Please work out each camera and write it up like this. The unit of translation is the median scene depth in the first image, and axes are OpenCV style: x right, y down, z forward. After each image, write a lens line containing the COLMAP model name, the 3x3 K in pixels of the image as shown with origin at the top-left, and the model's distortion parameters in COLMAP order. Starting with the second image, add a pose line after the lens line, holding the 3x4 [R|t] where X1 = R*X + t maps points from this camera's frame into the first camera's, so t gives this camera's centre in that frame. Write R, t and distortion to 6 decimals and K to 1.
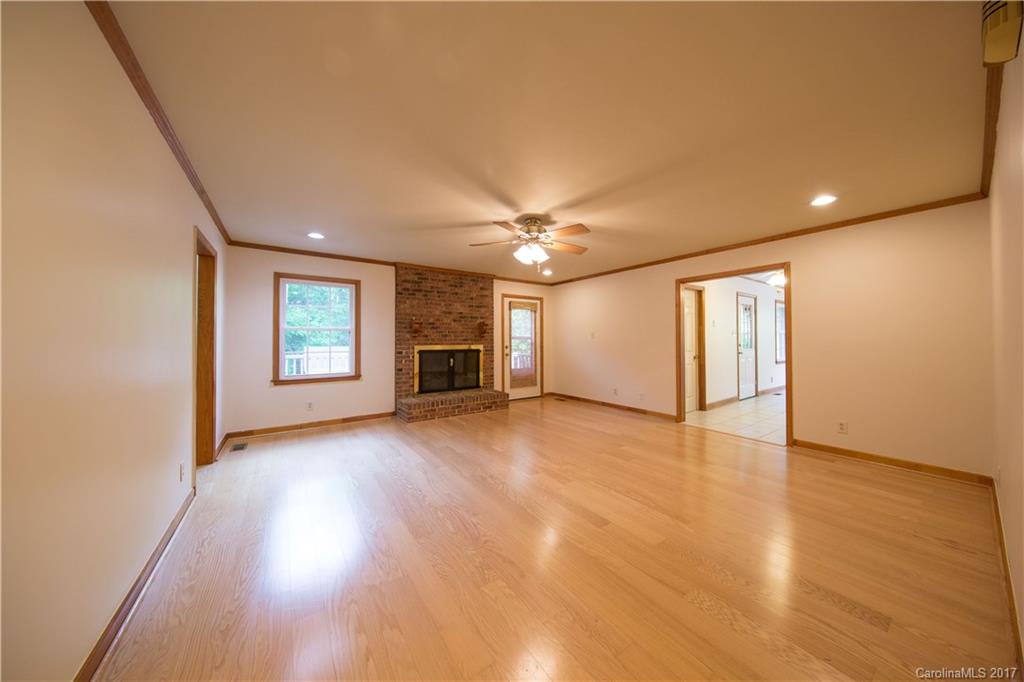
lens RADIAL K [[326.5, 0, 521.8], [0, 326.5, 338.9], [0, 0, 1]] dist [0.000270, 0.000010]
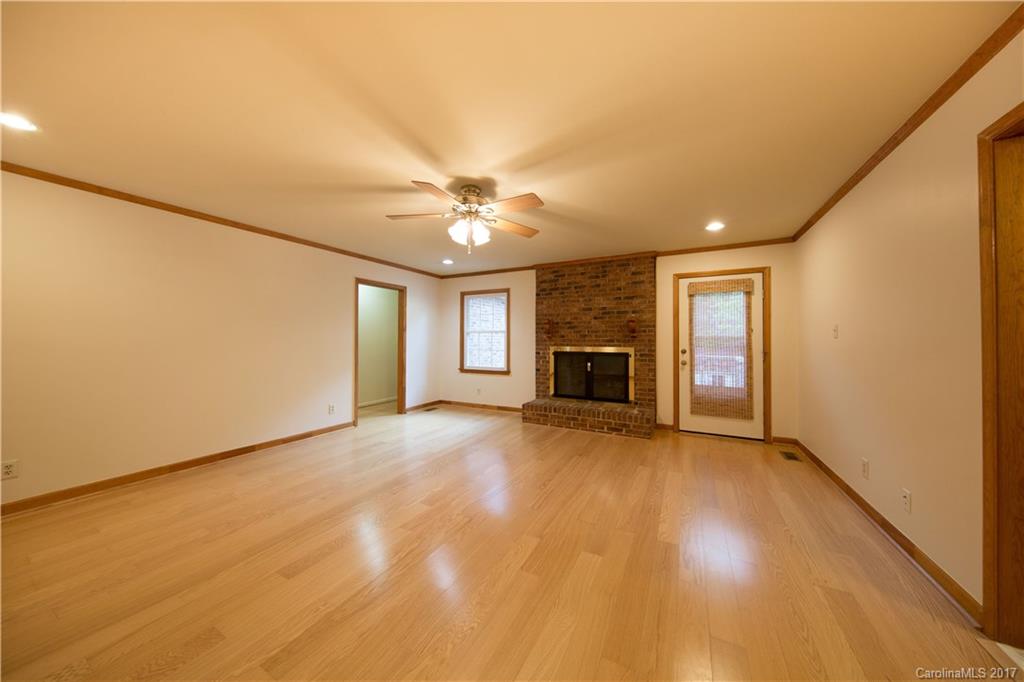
lens RADIAL K [[326.5, 0, 521.8], [0, 326.5, 338.9], [0, 0, 1]] dist [0.000270, 0.000010]
pose [[0.456654, -0.005240, -0.889629, 0.472557], [-0.004744, 0.999954, -0.008324, 0.006503], [0.889632, 0.008021, 0.456608, 0.455978]]
